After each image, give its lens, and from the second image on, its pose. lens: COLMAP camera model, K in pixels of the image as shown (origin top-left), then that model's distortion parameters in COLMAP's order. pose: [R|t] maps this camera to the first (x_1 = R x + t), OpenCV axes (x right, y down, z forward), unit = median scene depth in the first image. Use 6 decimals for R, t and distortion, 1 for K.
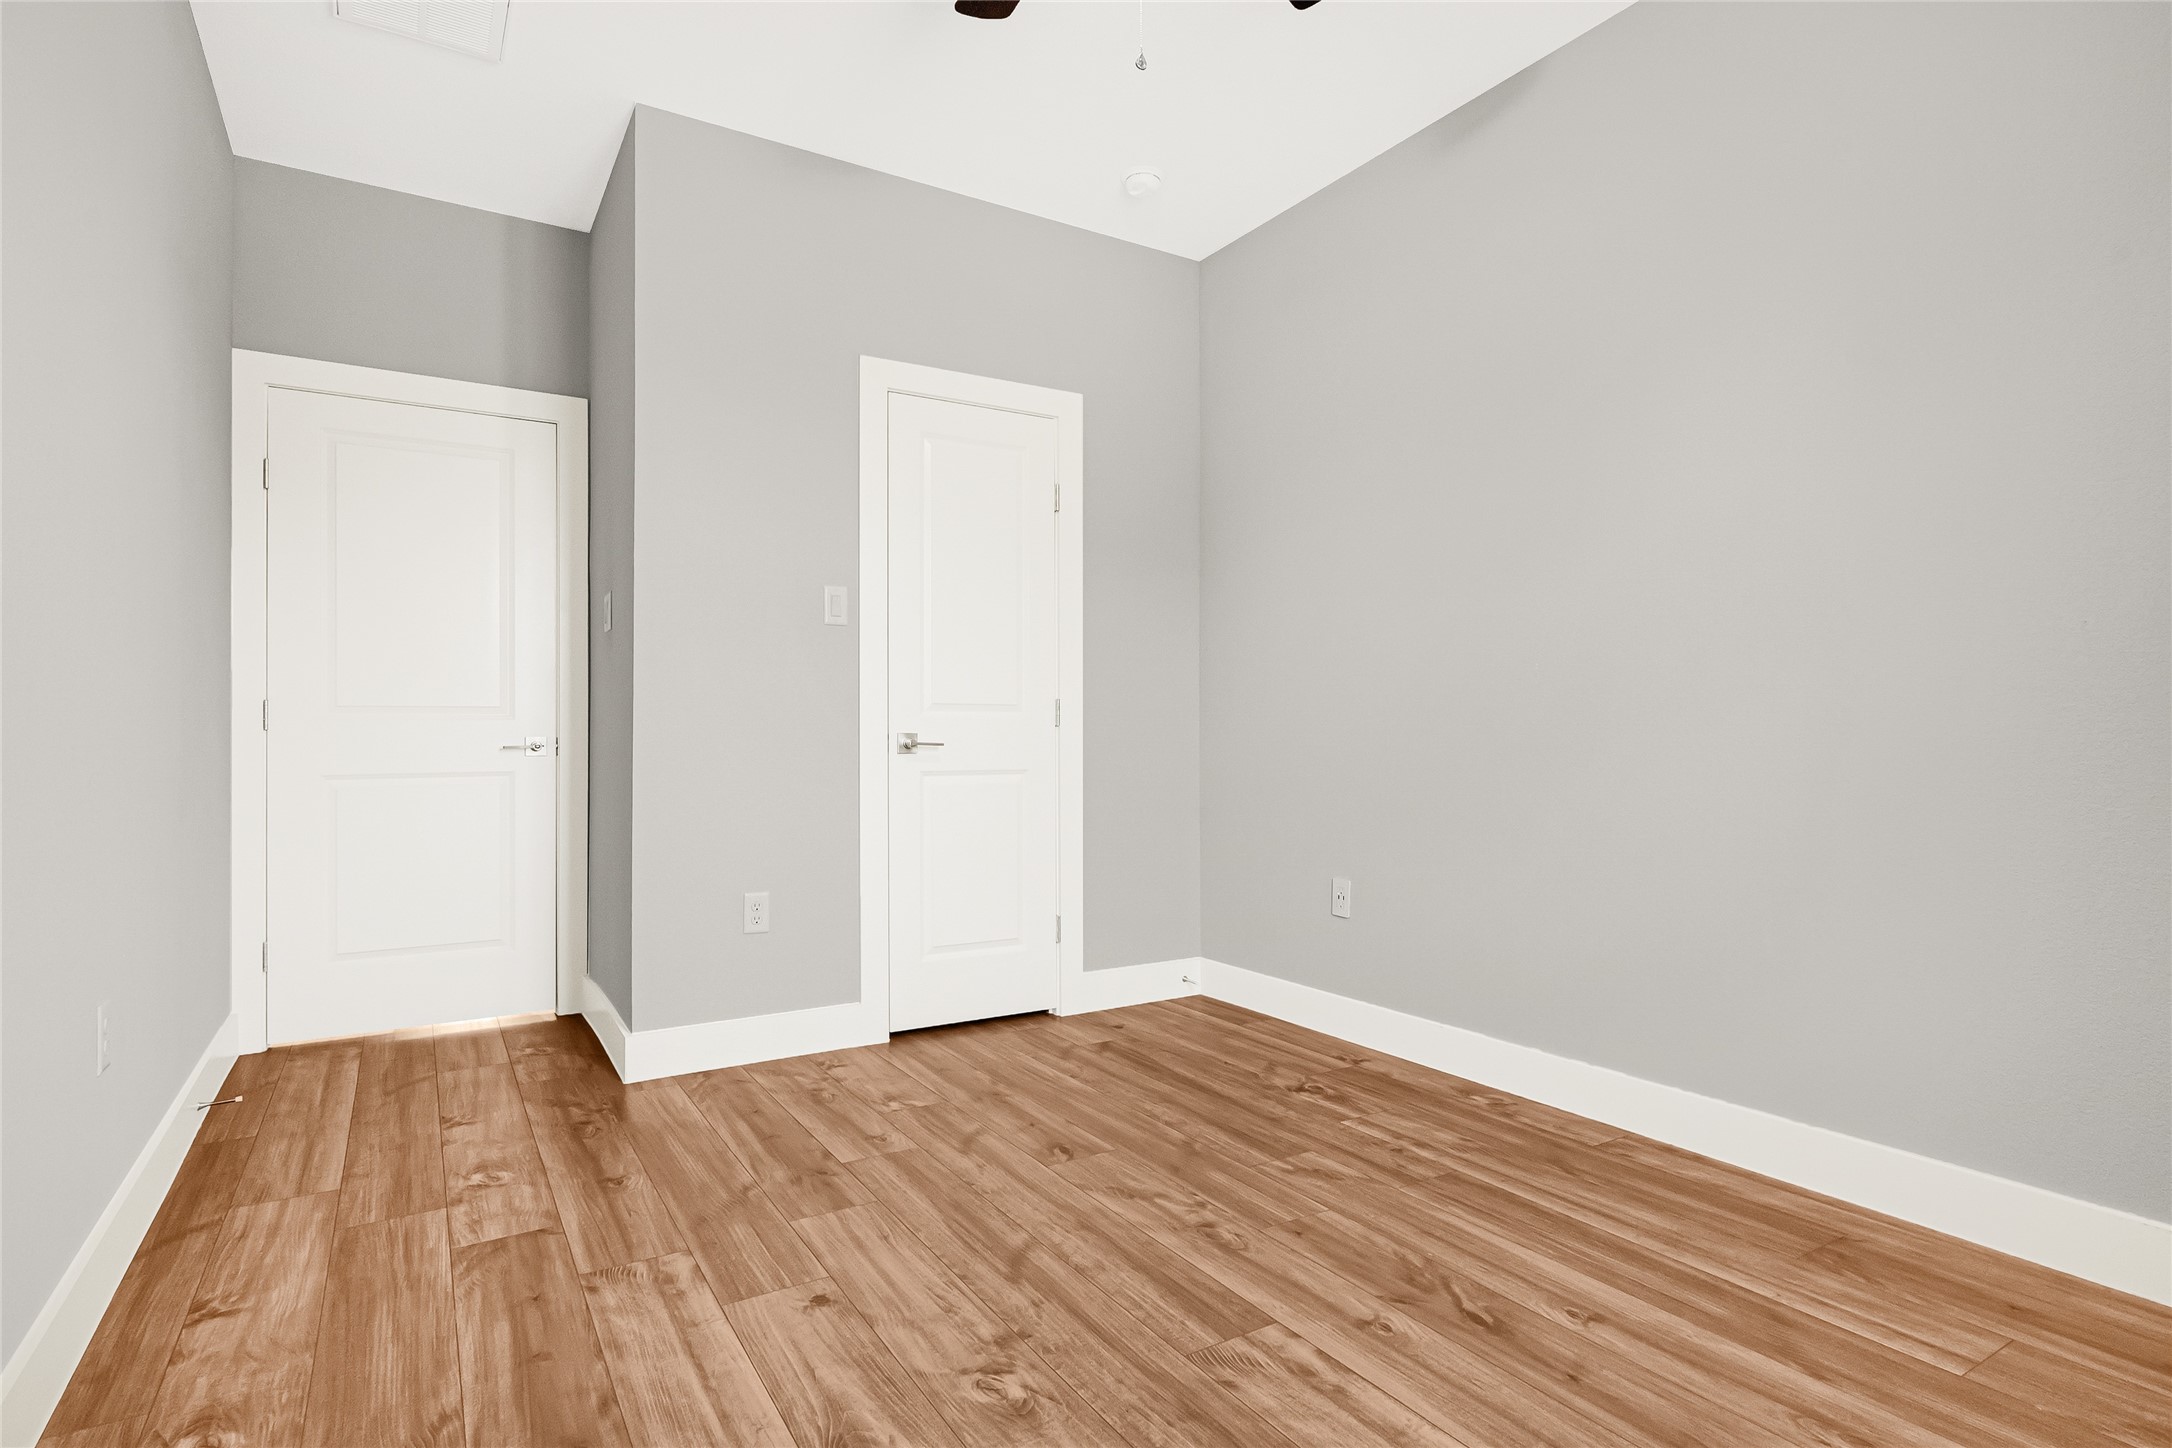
lens RADIAL K [[1161.2, 0, 1086.6], [0, 1161.2, 727.8], [0, 0, 1]] dist [0.021789, 0.003147]
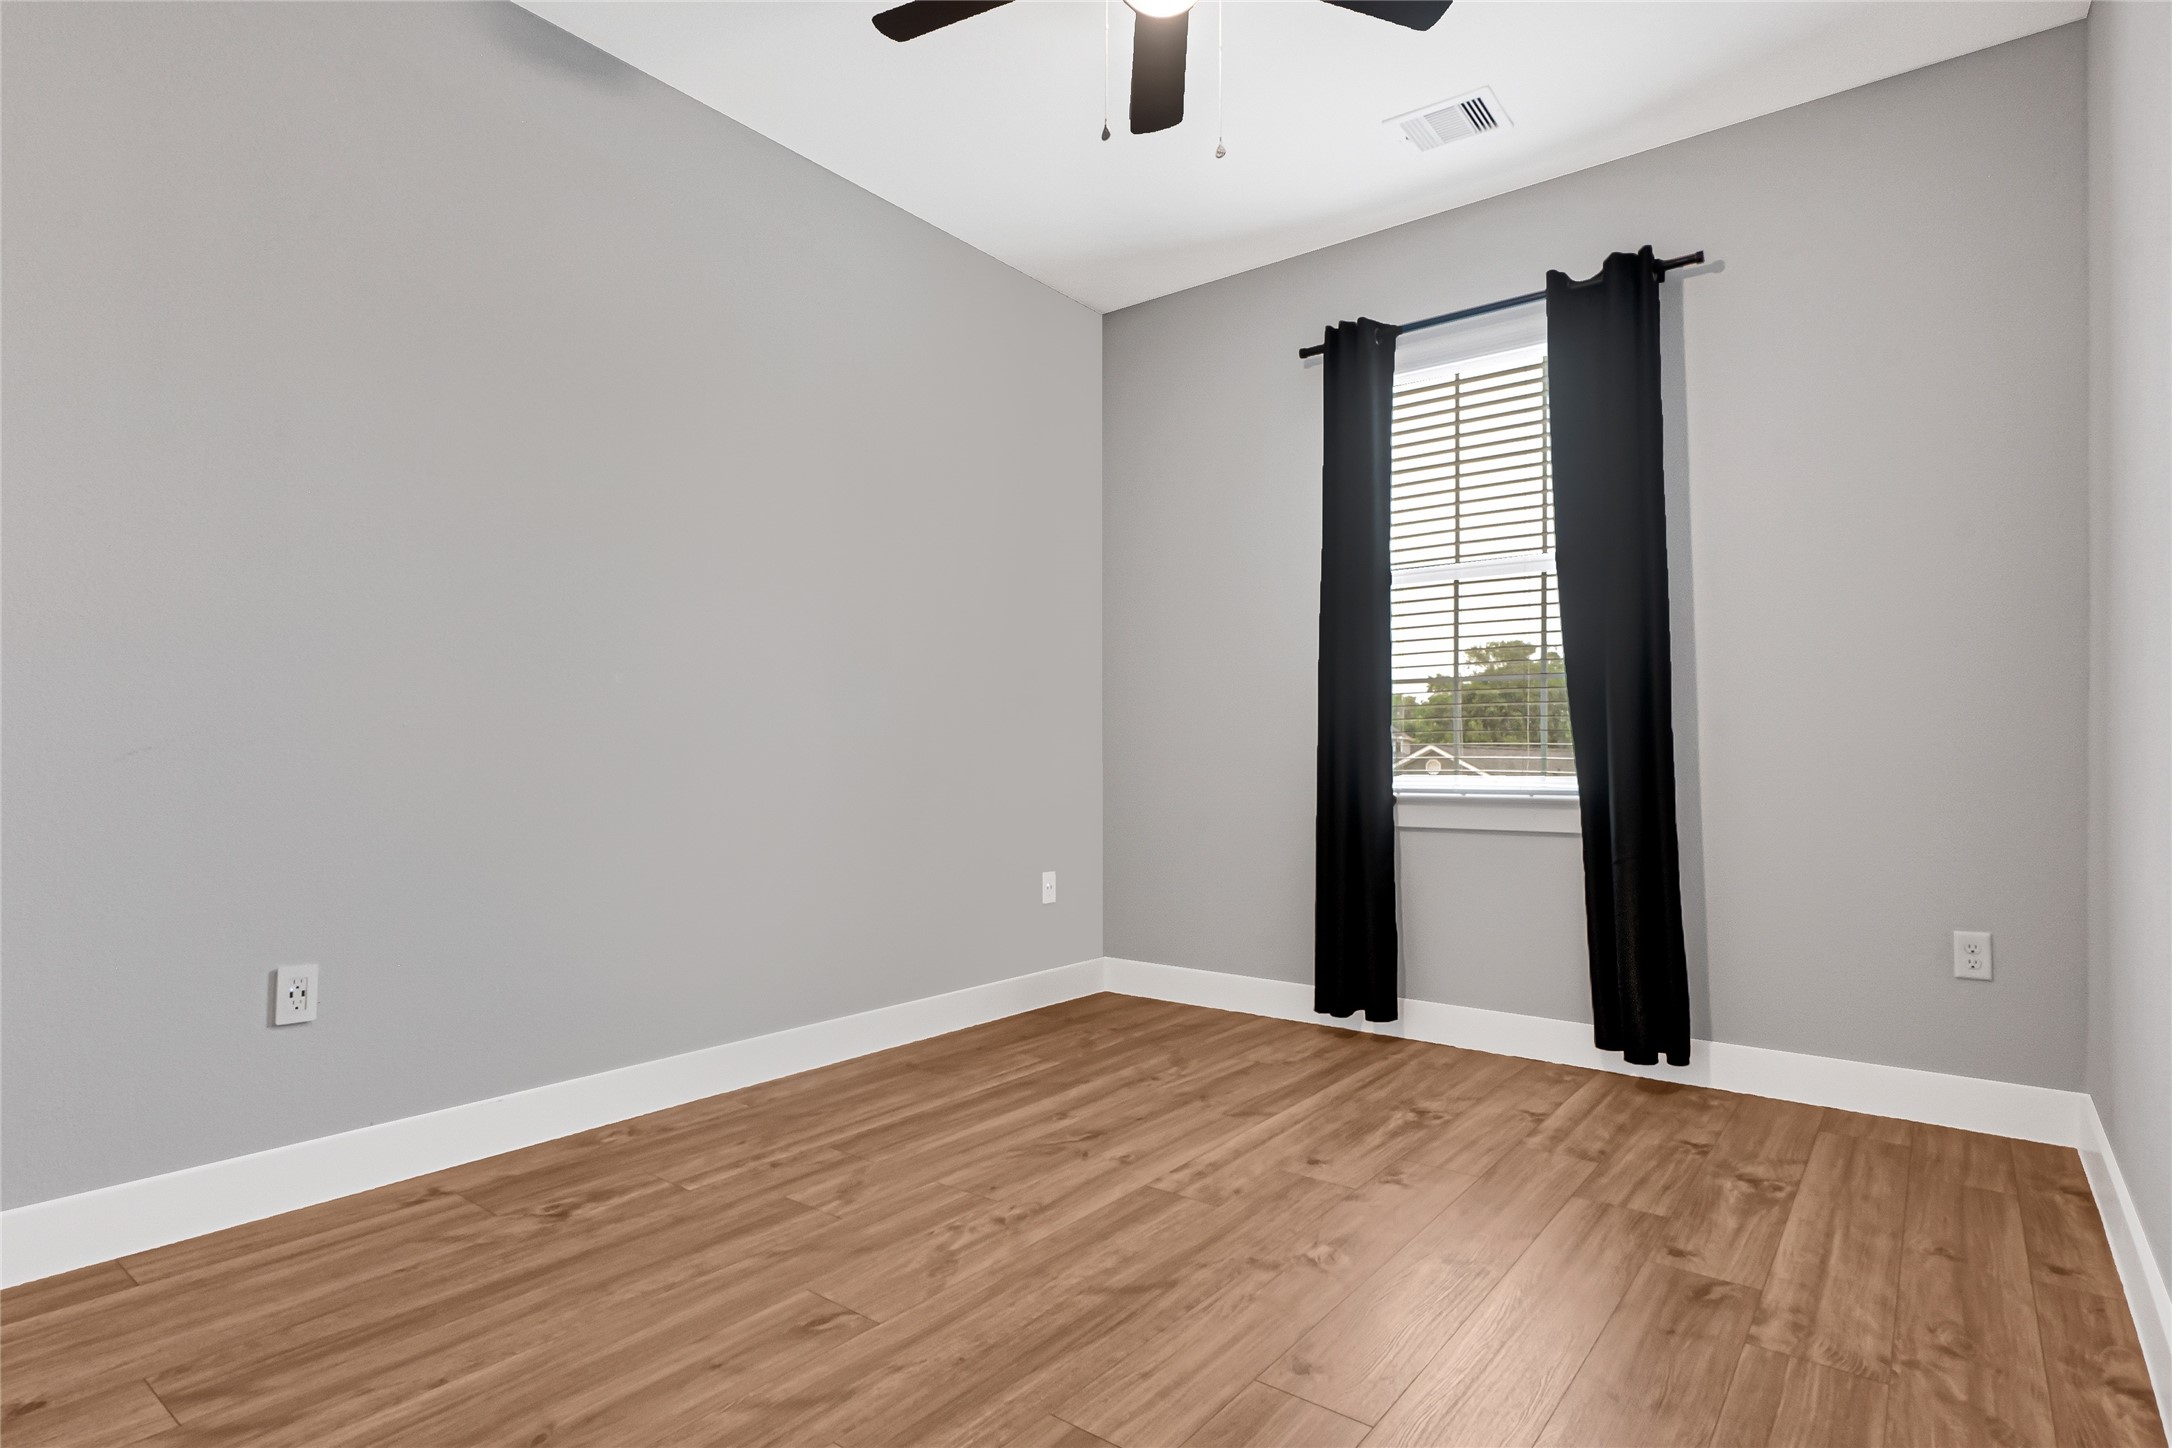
lens RADIAL K [[1161.2, 0, 1081.4], [0, 1161.2, 742.9], [0, 0, 1]] dist [0.021789, 0.003147]
pose [[-0.393200, 0.015795, 0.919317, -0.731508], [-0.016469, 0.999571, -0.024218, 0.017709], [-0.919306, -0.024663, -0.392771, 1.107650]]
